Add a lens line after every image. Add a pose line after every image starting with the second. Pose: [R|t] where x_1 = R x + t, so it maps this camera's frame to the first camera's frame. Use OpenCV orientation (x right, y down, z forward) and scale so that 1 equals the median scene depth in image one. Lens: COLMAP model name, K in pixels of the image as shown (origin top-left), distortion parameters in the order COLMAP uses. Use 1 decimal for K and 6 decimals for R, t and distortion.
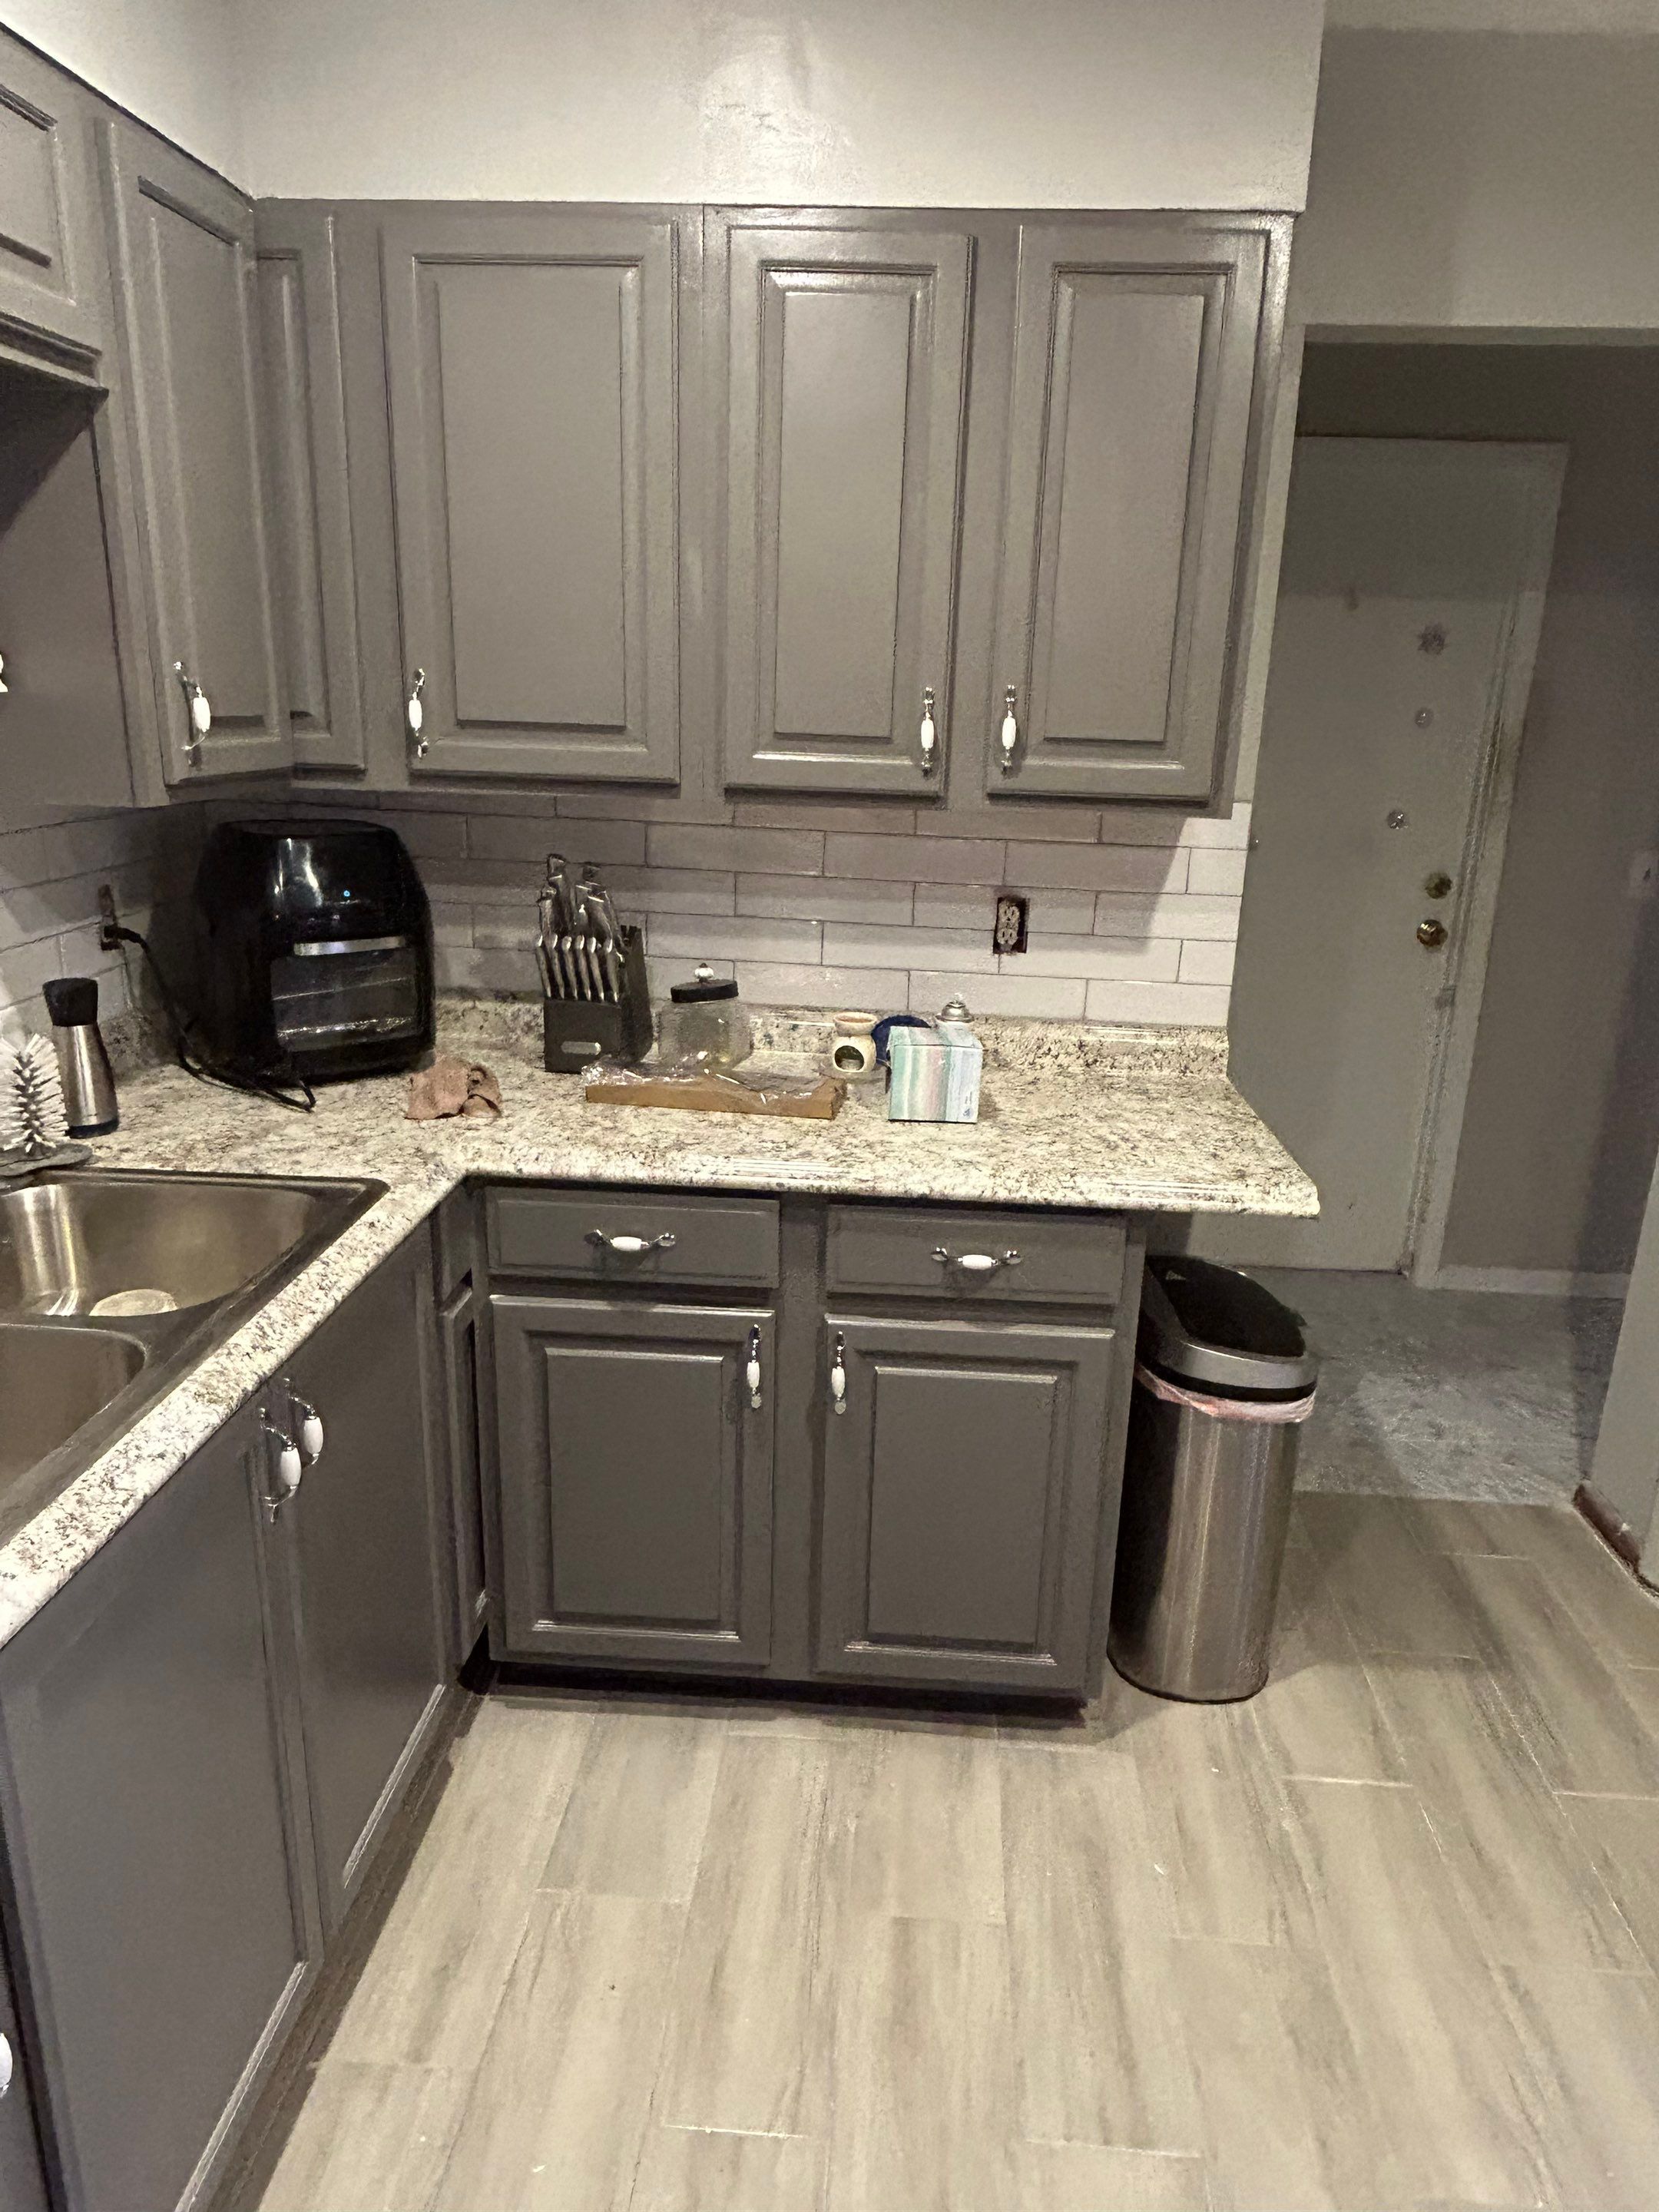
lens RADIAL K [[1398.3, 0, 847.3], [0, 1398.3, 1101.3], [0, 0, 1]] dist [-0.014246, 0.001848]
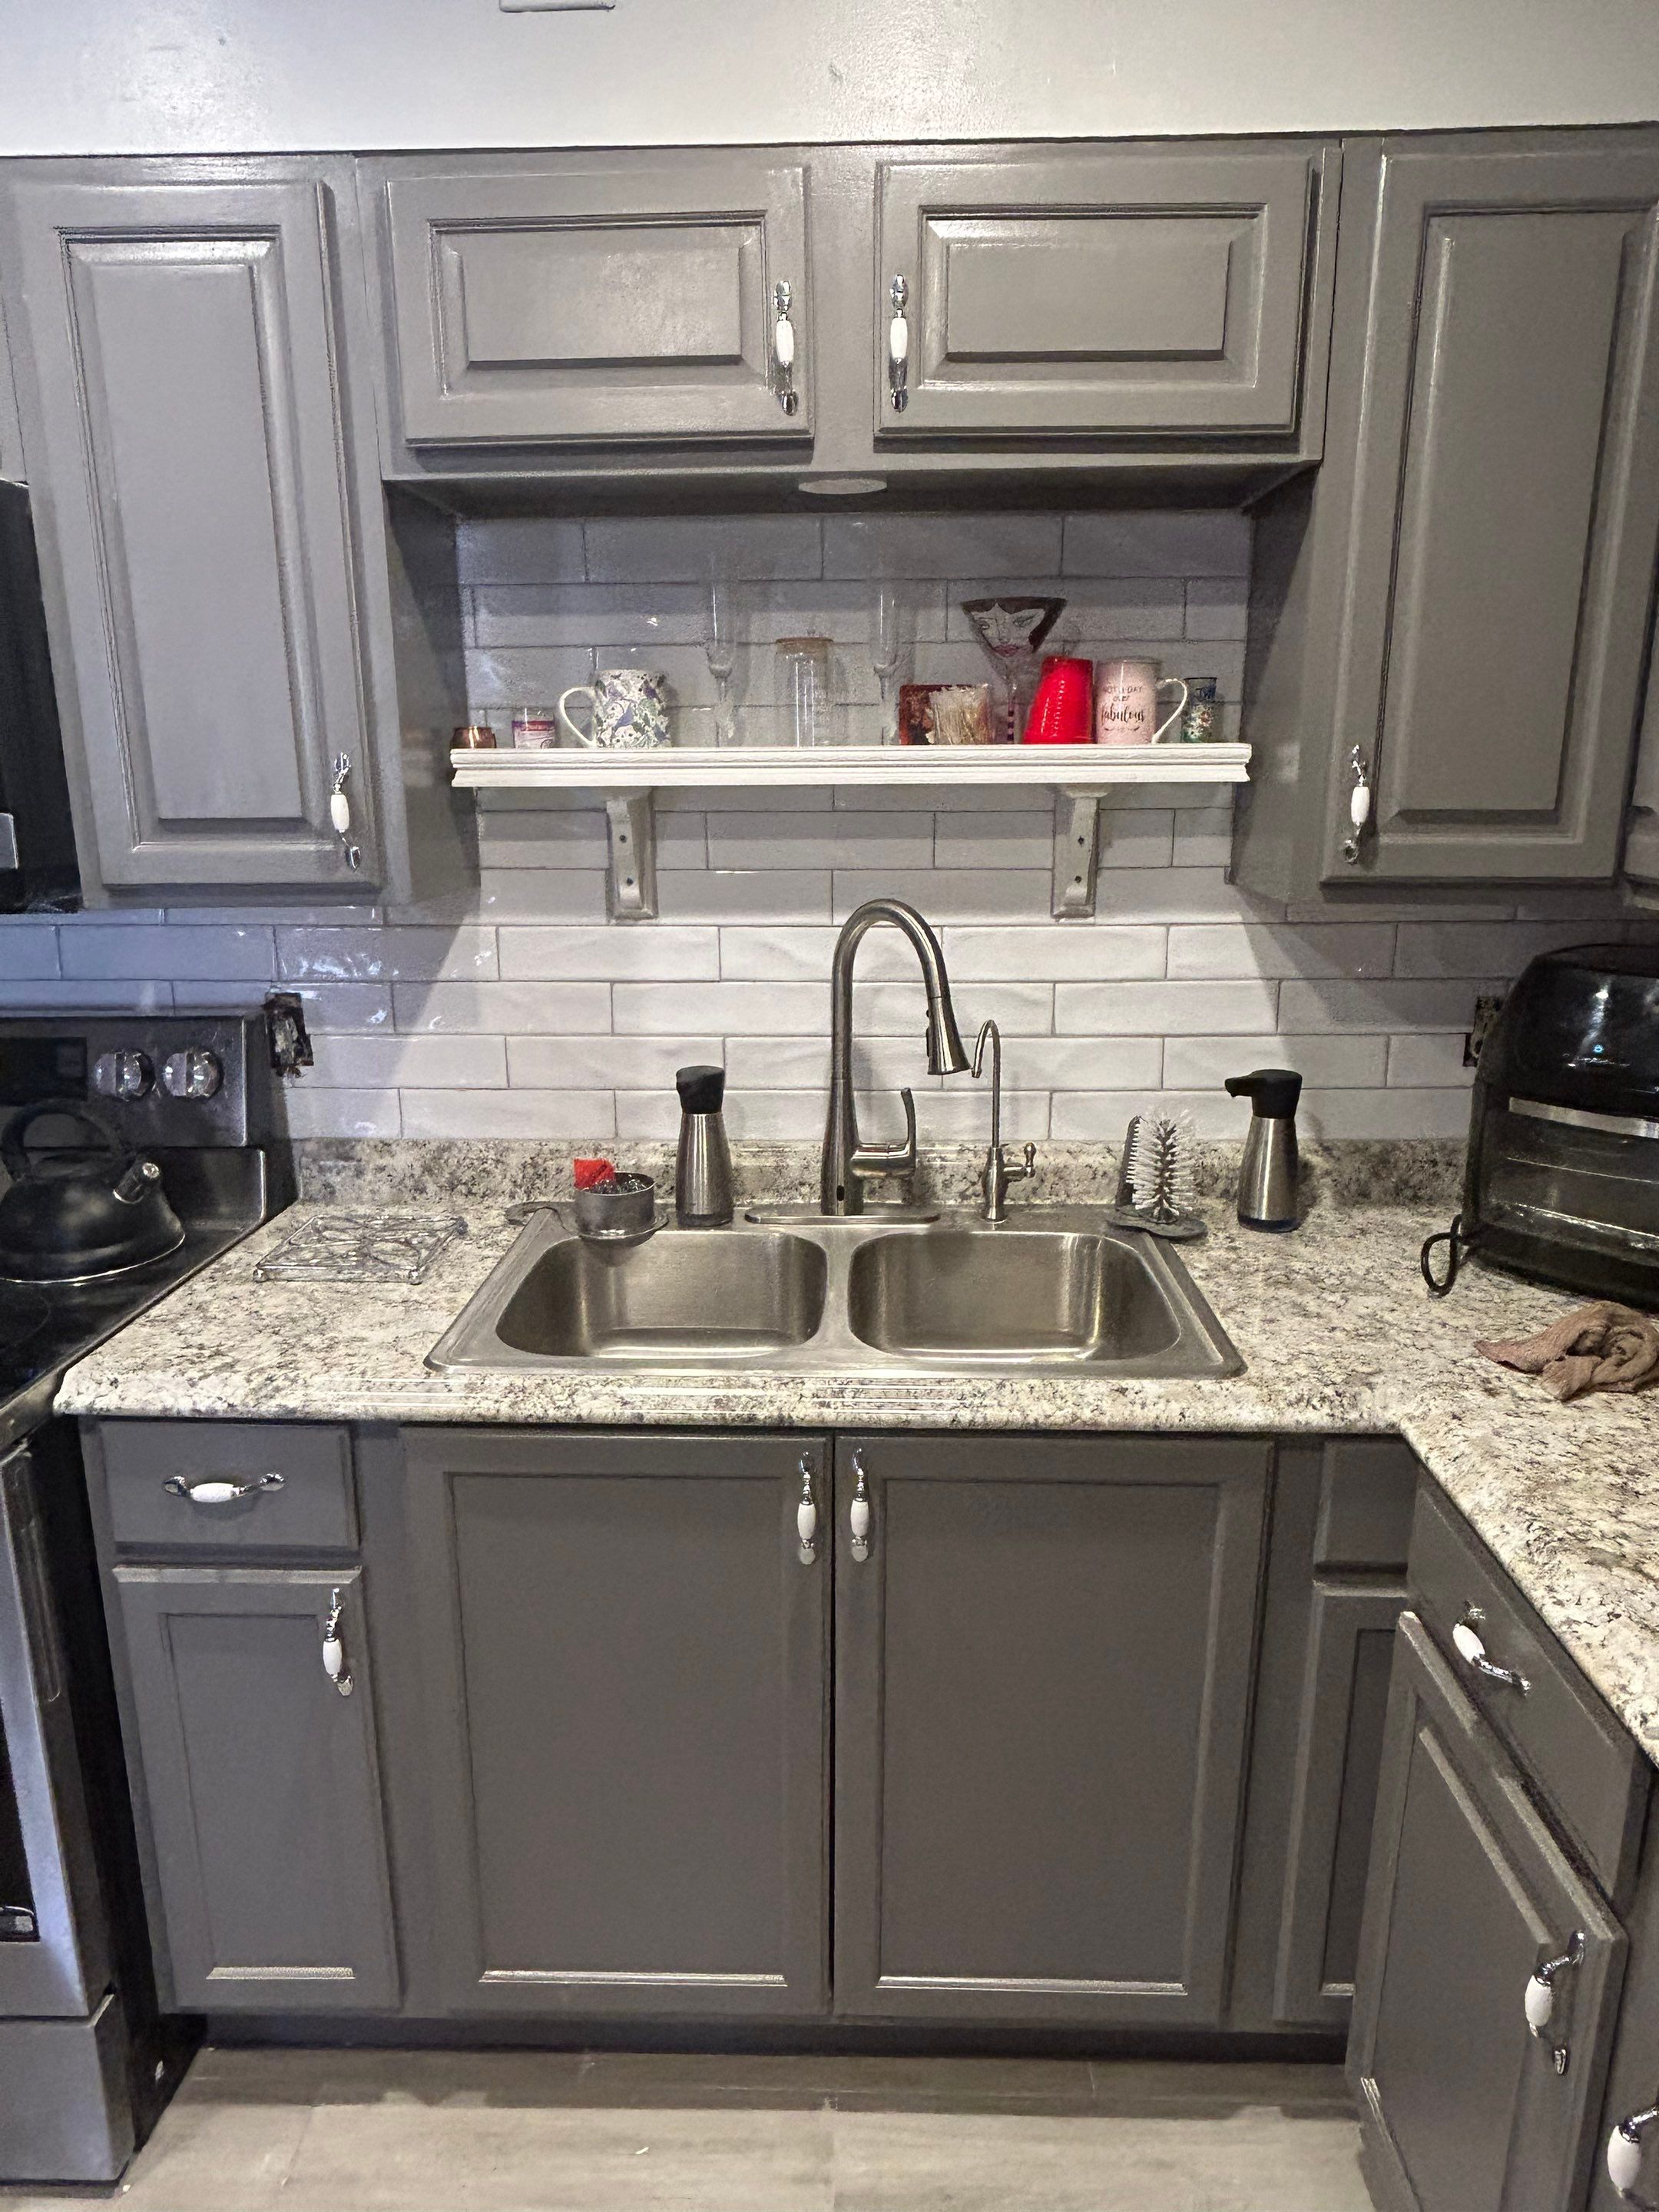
lens RADIAL K [[1398.3, 0, 849.0], [0, 1398.3, 1103.4], [0, 0, 1]] dist [-0.014246, 0.001848]
pose [[0.035706, 0.209771, -0.977098, 0.376864], [-0.279616, 0.940769, 0.191753, -0.162074], [0.959448, 0.266365, 0.092247, 0.594880]]
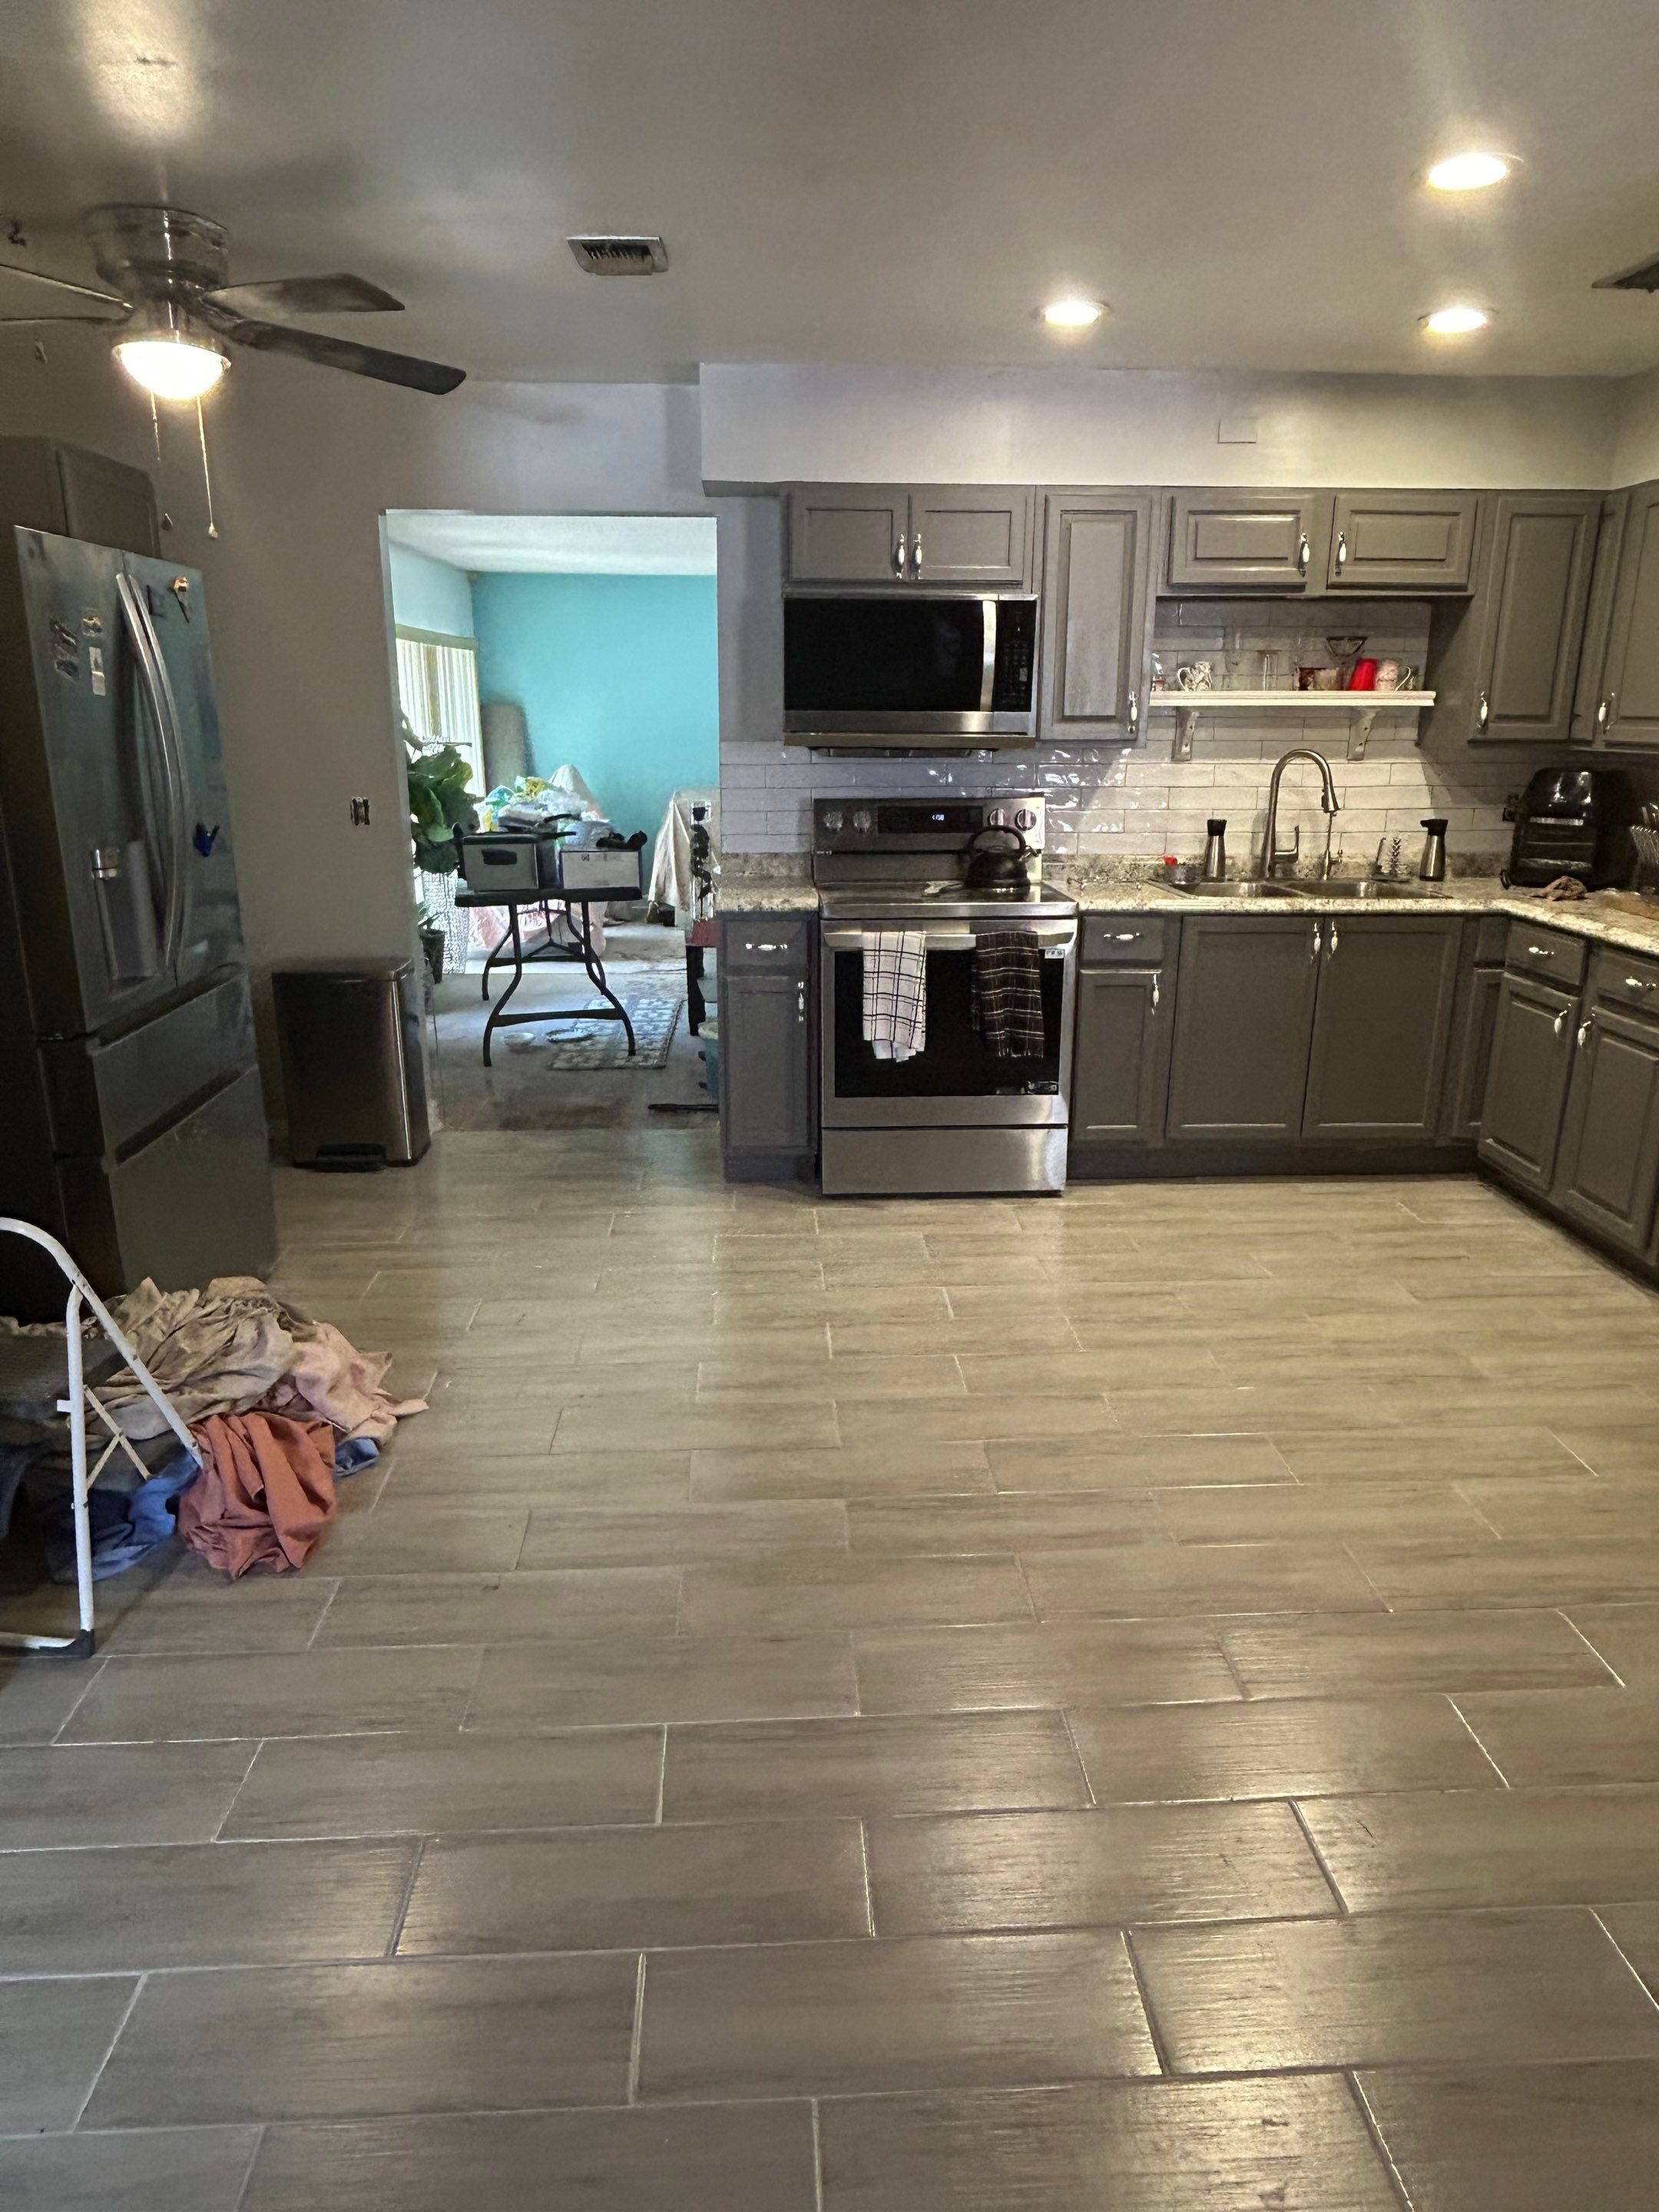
lens RADIAL K [[1428.0, 0, 833.5], [0, 1428.0, 1102.7], [0, 0, 1]] dist [-0.000529, 0.001708]
pose [[0.107222, 0.236843, -0.965613, 1.880582], [-0.283033, 0.938299, 0.198715, 0.185872], [0.953098, 0.251994, 0.167640, -0.348752]]
